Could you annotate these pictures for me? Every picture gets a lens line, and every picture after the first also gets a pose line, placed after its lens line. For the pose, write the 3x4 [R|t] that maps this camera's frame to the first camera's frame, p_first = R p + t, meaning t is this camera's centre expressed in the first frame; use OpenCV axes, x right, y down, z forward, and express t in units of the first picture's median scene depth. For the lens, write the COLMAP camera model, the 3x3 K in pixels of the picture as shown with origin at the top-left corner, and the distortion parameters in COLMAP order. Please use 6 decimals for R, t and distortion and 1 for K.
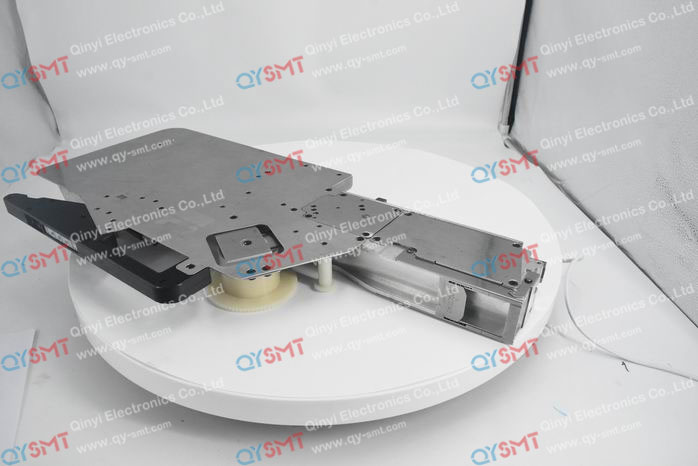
lens RADIAL K [[478.7, 0, 349.0], [0, 478.7, 233.0], [0, 0, 1]] dist [-0.000178, 0.000098]
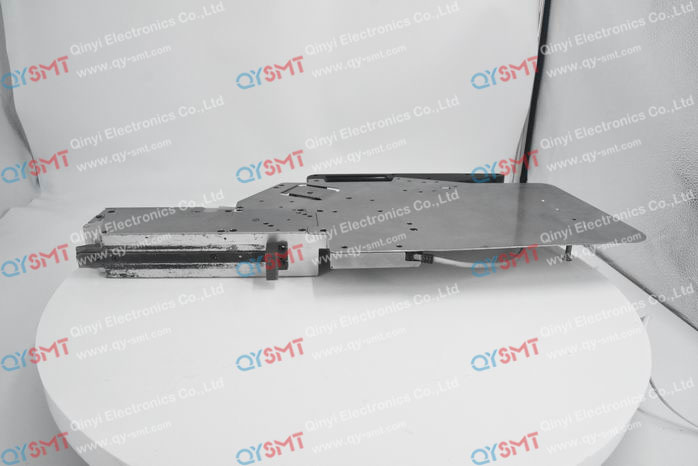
lens RADIAL K [[478.7, 0, 349.0], [0, 478.7, 233.0], [0, 0, 1]] dist [-0.000178, 0.000098]
pose [[1.000000, 0.000252, 0.000106, 0.000012], [-0.000252, 1.000000, 0.000126, 0.196265], [-0.000106, -0.000126, 1.000000, -0.000029]]
